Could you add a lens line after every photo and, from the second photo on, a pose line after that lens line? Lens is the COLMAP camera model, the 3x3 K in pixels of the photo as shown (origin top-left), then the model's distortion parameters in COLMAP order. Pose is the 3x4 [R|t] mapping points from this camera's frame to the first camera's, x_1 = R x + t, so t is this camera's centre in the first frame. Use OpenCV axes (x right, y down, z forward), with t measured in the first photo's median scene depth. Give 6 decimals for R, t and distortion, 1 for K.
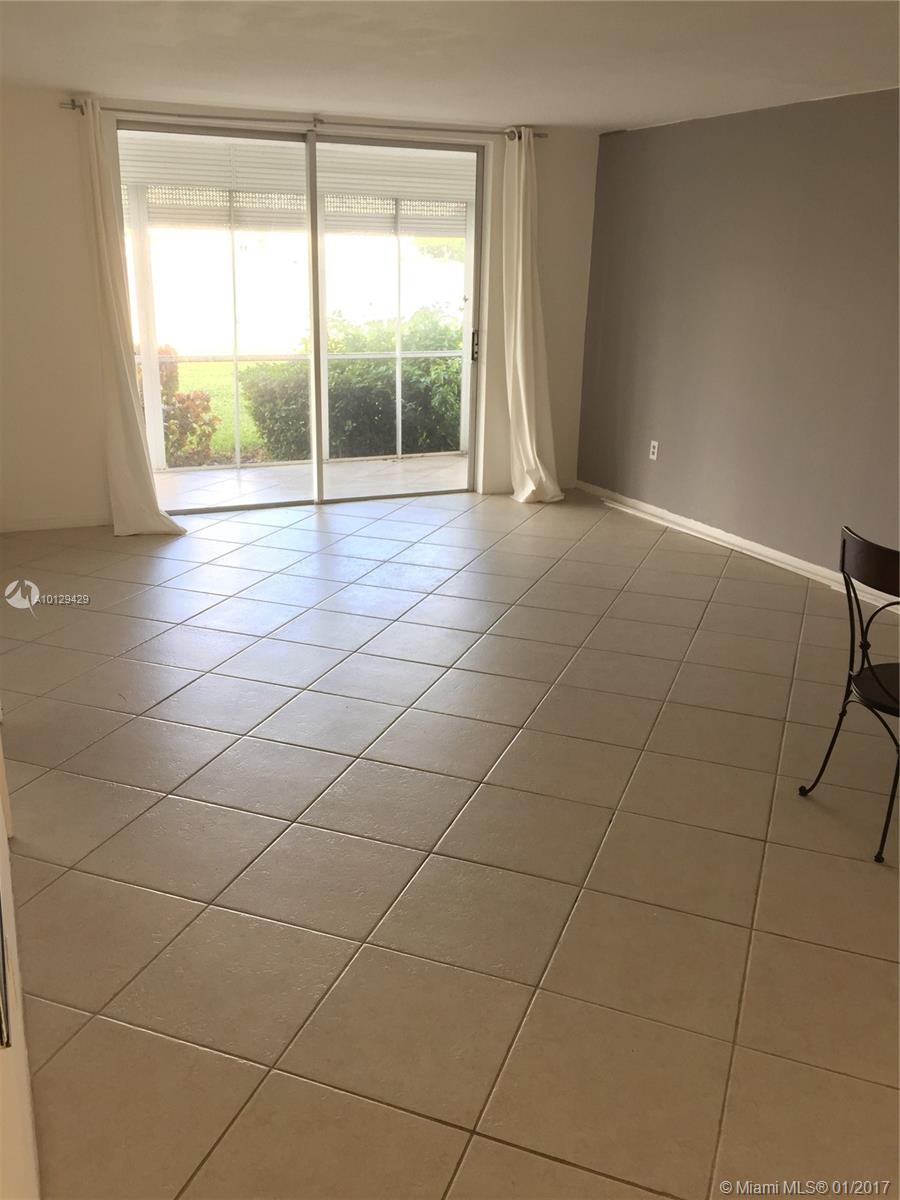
lens RADIAL K [[1035.0, 0, 451.8], [0, 1035.0, 595.5], [0, 0, 1]] dist [0.119352, -0.163273]
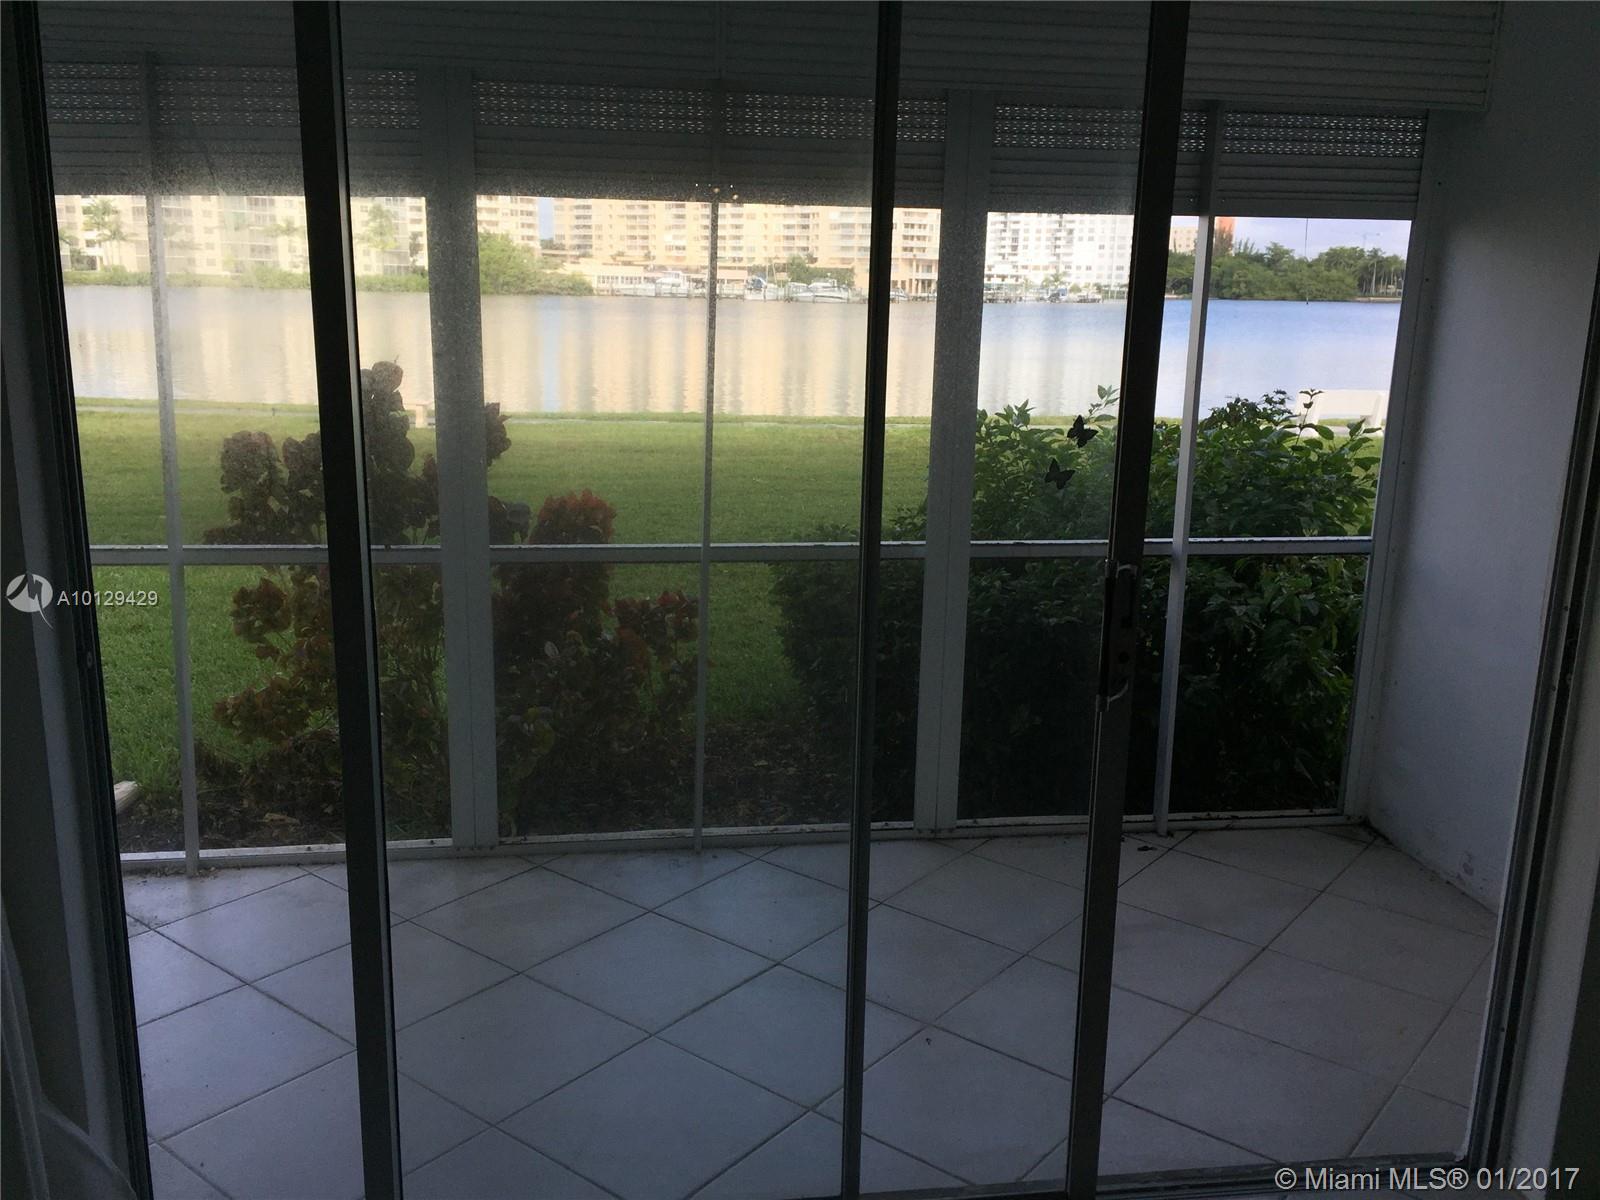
lens RADIAL K [[1346.0, 0, 800.7], [0, 1346.0, 606.3], [0, 0, 1]] dist [-0.003726, 0.000311]
pose [[0.960763, 0.062363, -0.270267, -0.062814], [-0.085317, 0.993601, -0.074020, -0.211125], [0.263922, 0.094174, 0.959936, 0.679271]]
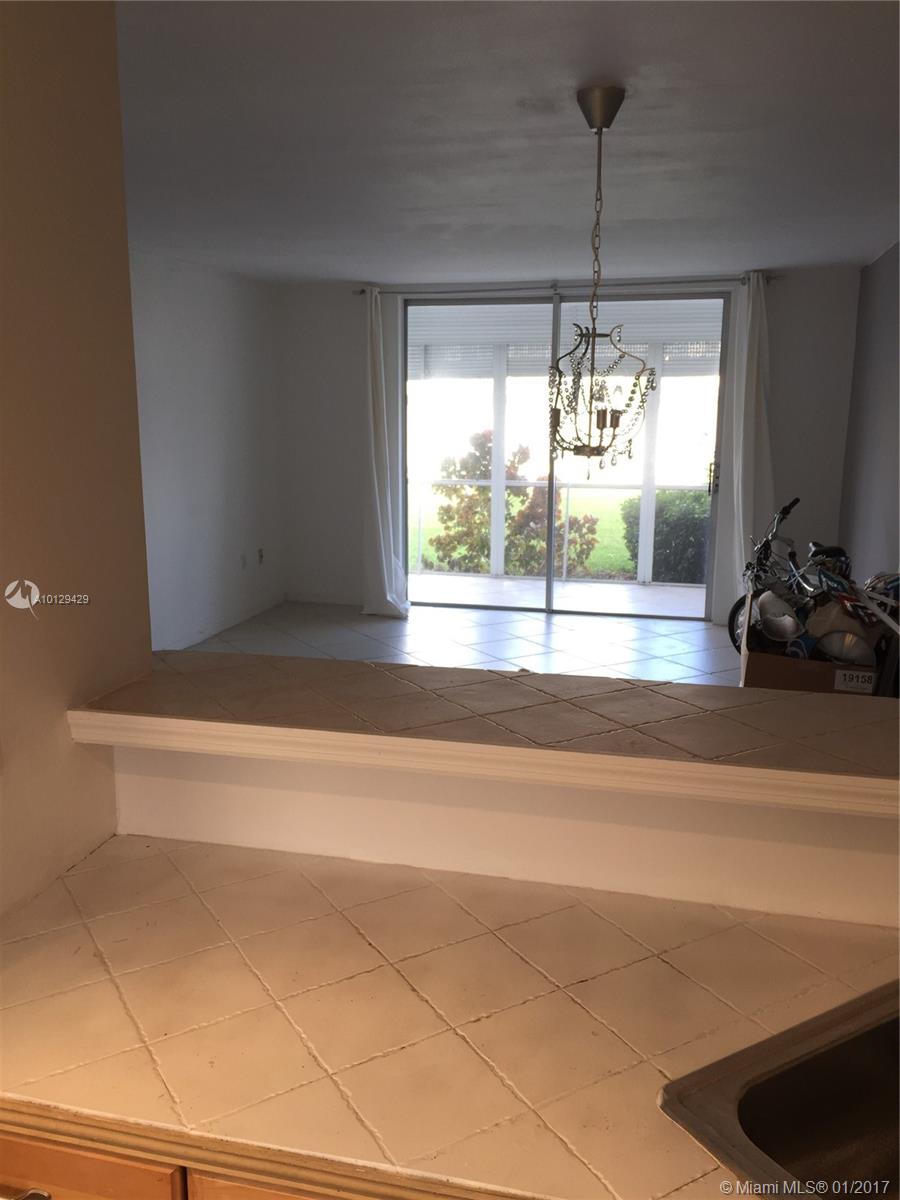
lens RADIAL K [[1009.5, 0, 453.3], [0, 1009.5, 596.0], [0, 0, 1]] dist [-0.003726, 0.000311]
pose [[0.773725, 0.105859, -0.624614, 0.461249], [-0.184044, 0.980978, -0.061724, -0.021315], [0.606199, 0.162714, 0.778490, 0.106152]]
